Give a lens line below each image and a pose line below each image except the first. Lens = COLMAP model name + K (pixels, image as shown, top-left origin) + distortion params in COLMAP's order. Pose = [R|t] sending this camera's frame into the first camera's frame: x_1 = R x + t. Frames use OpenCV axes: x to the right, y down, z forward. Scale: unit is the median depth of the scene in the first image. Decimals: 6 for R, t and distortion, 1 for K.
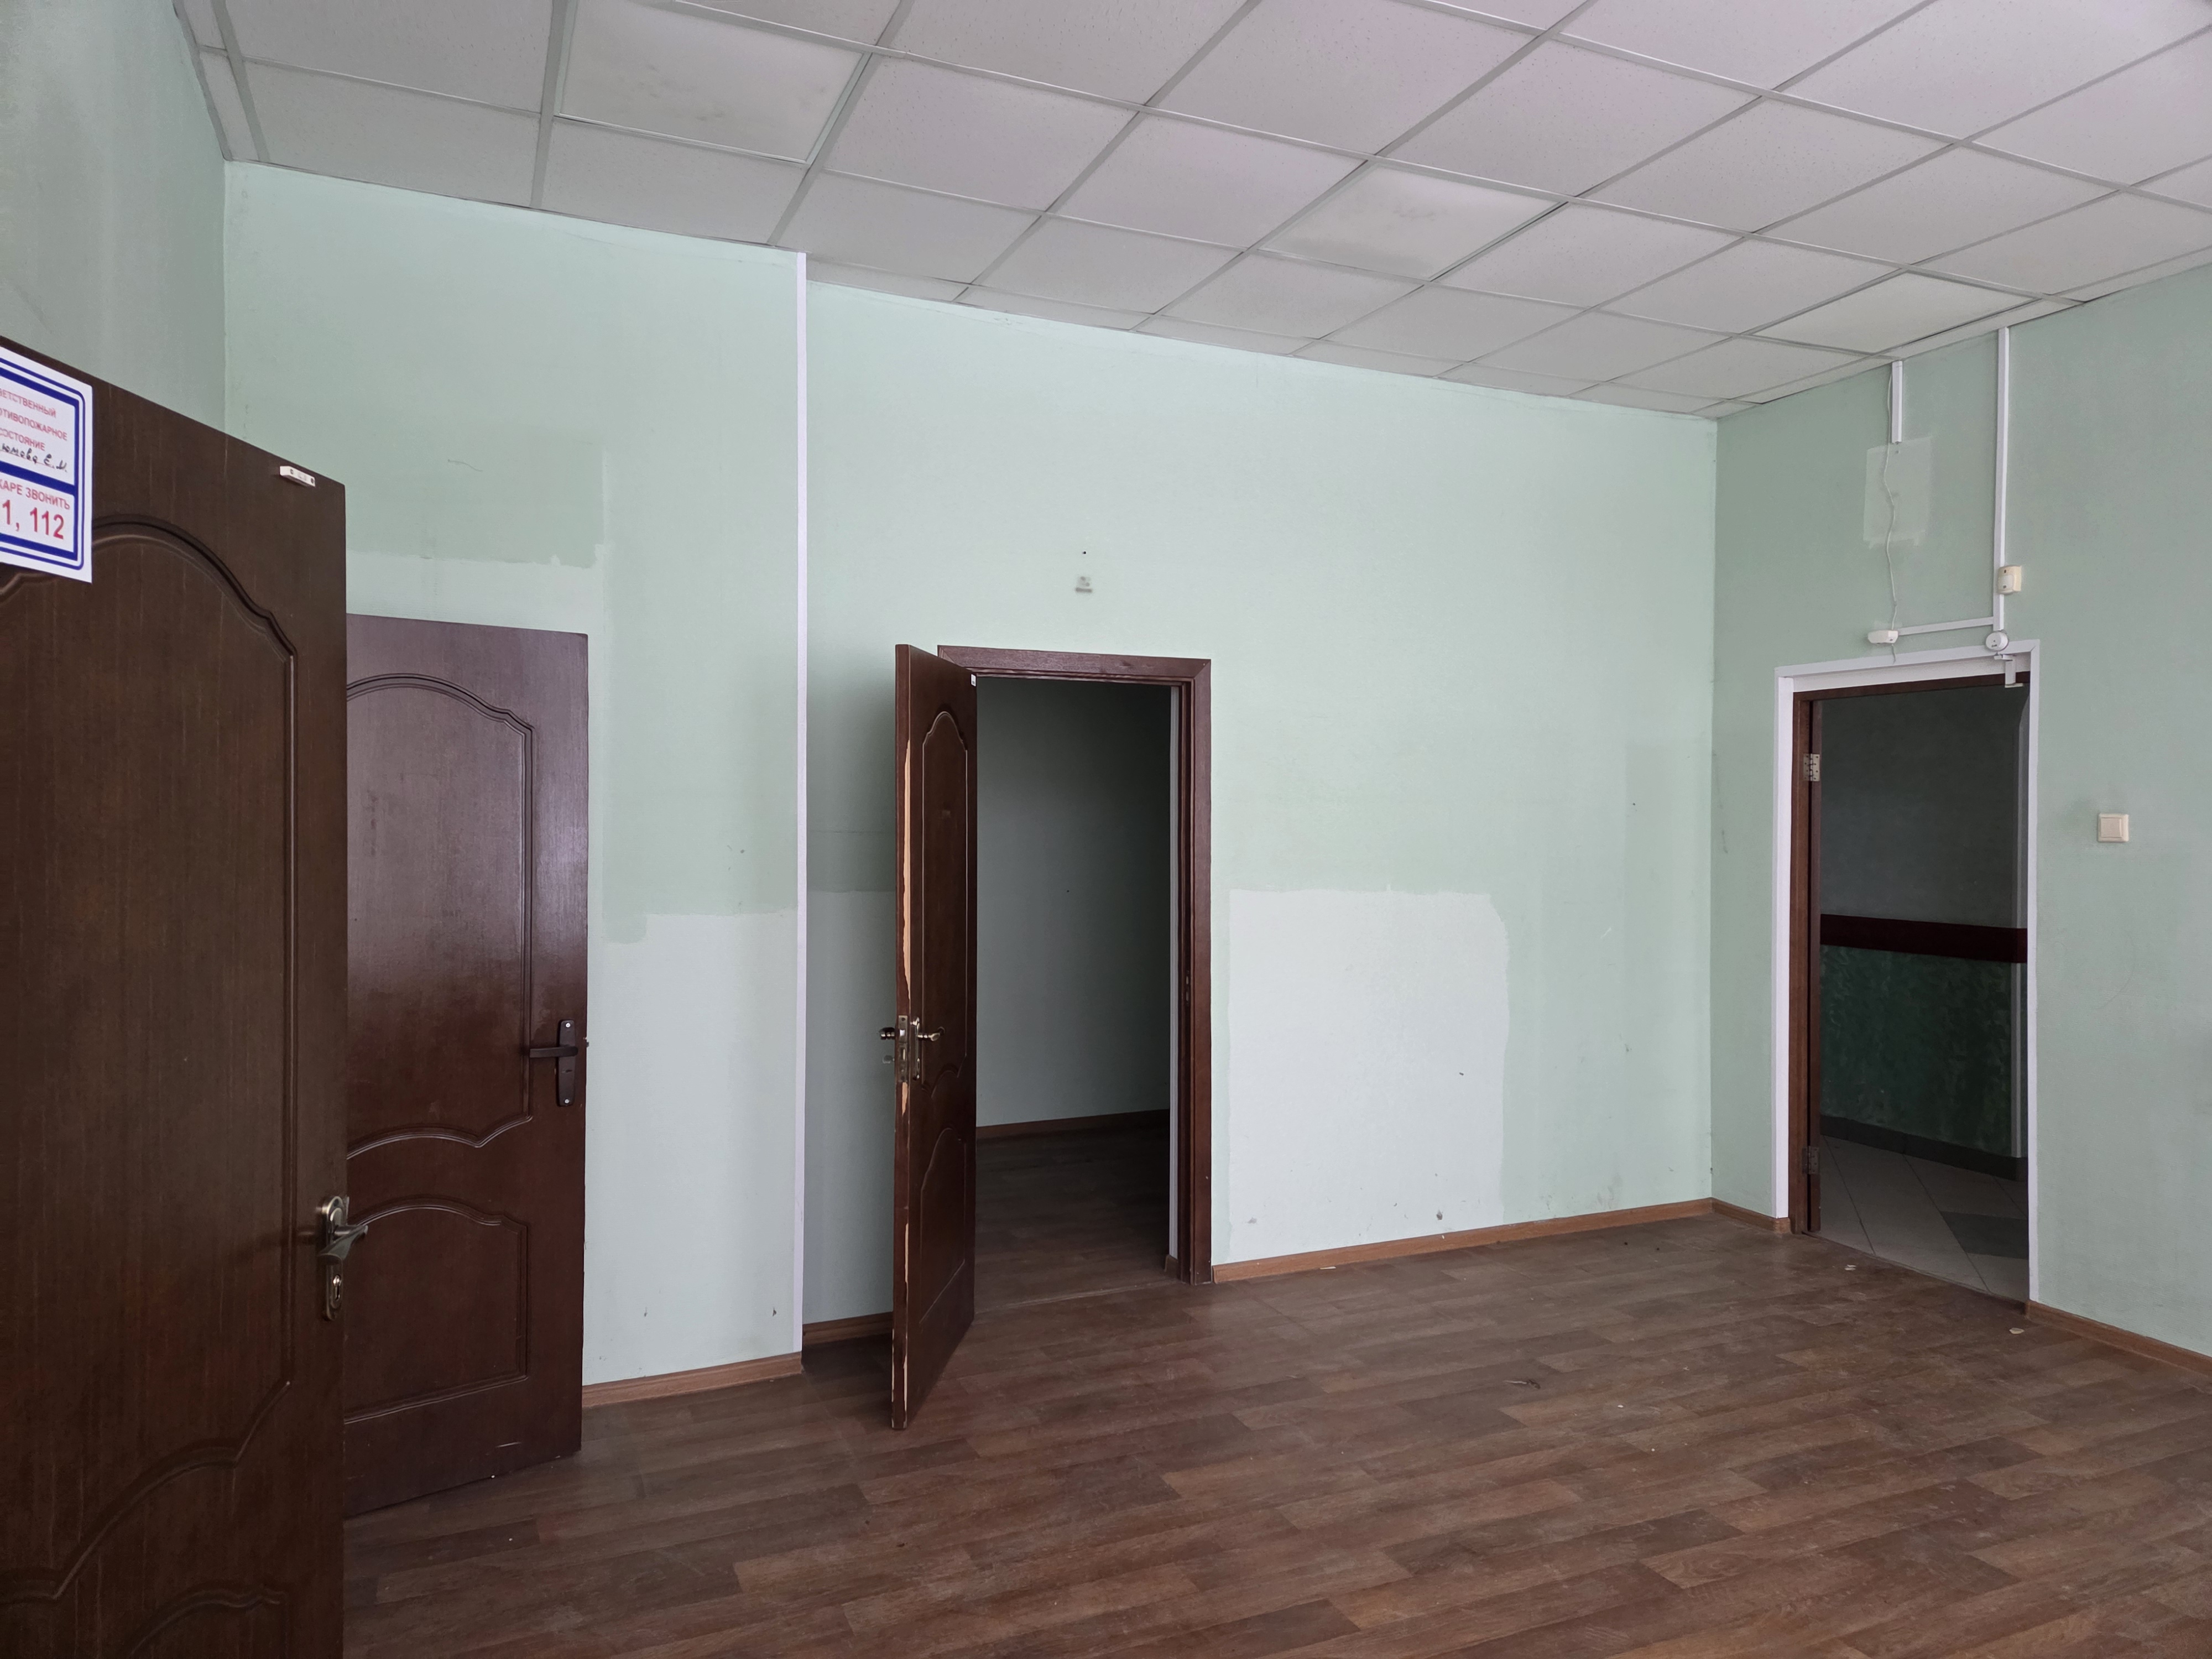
lens RADIAL K [[1431.3, 0, 1110.5], [0, 1431.3, 820.8], [0, 0, 1]] dist [0.002520, 0.000121]
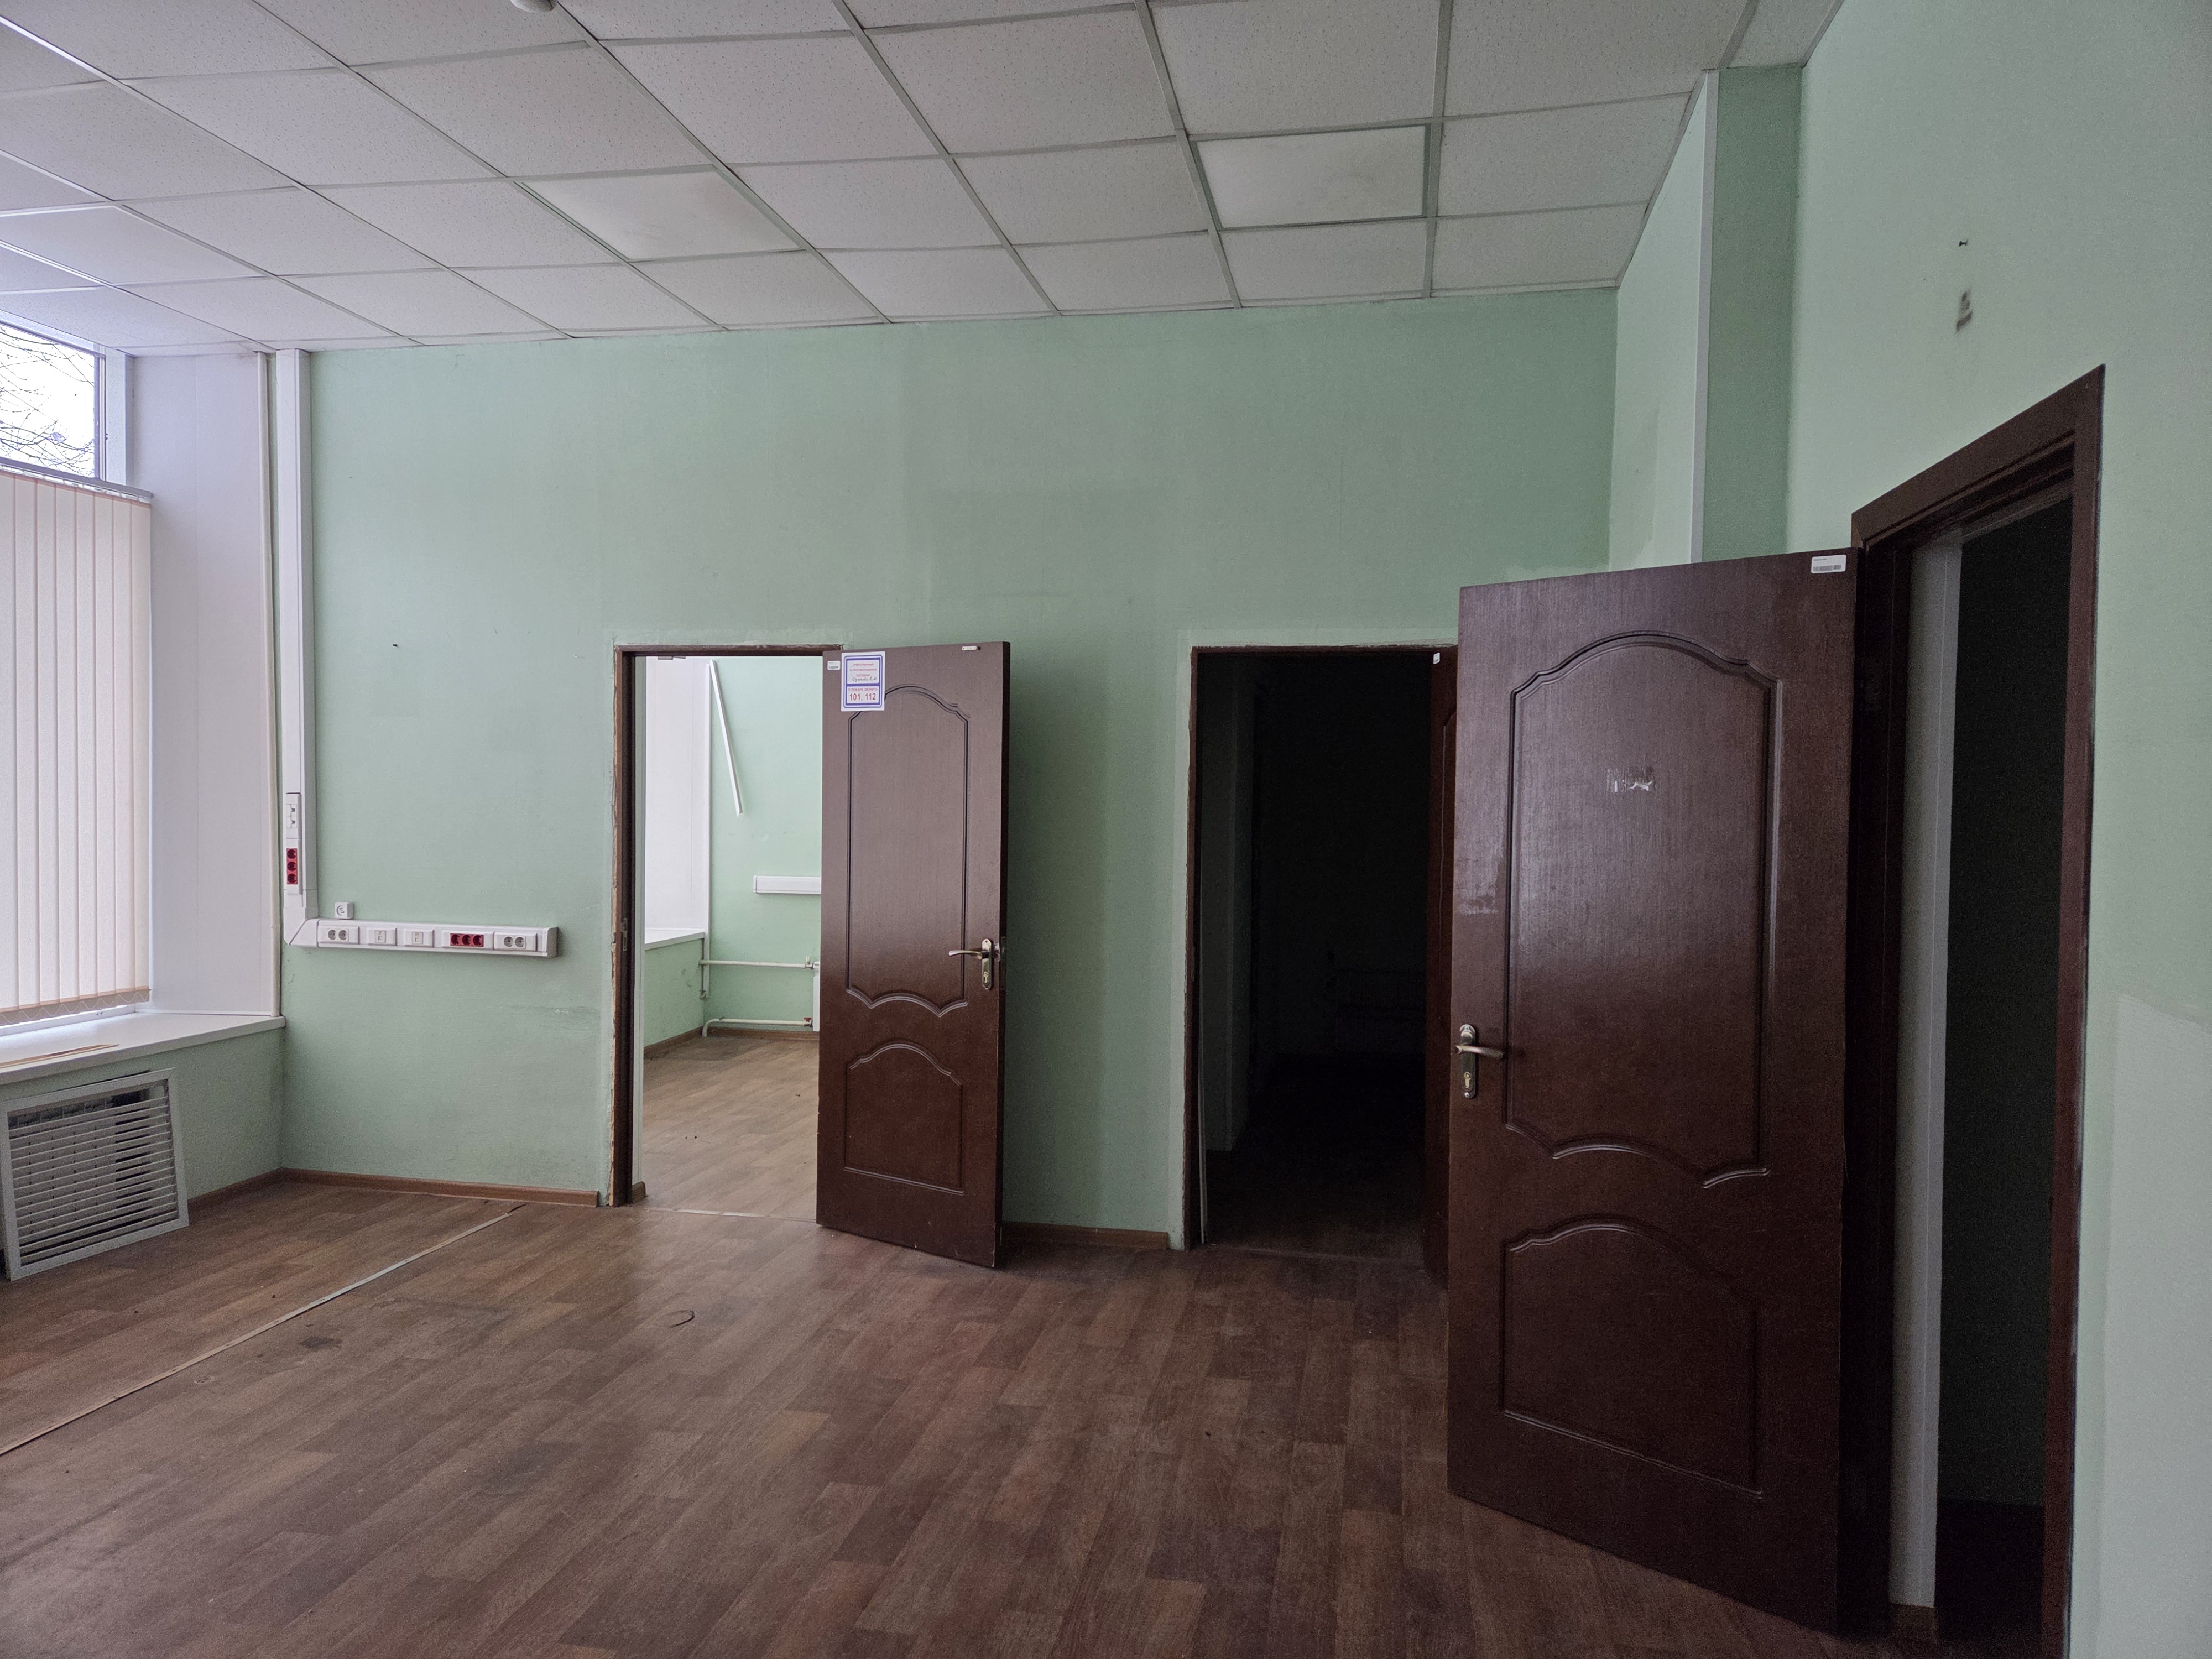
lens RADIAL K [[1431.3, 0, 1110.5], [0, 1431.3, 820.8], [0, 0, 1]] dist [0.002520, 0.000121]
pose [[-0.568698, 0.007061, -0.822516, 0.812734], [-0.019477, 0.999567, 0.022048, 0.003599], [0.822316, 0.028559, -0.568314, 1.556790]]
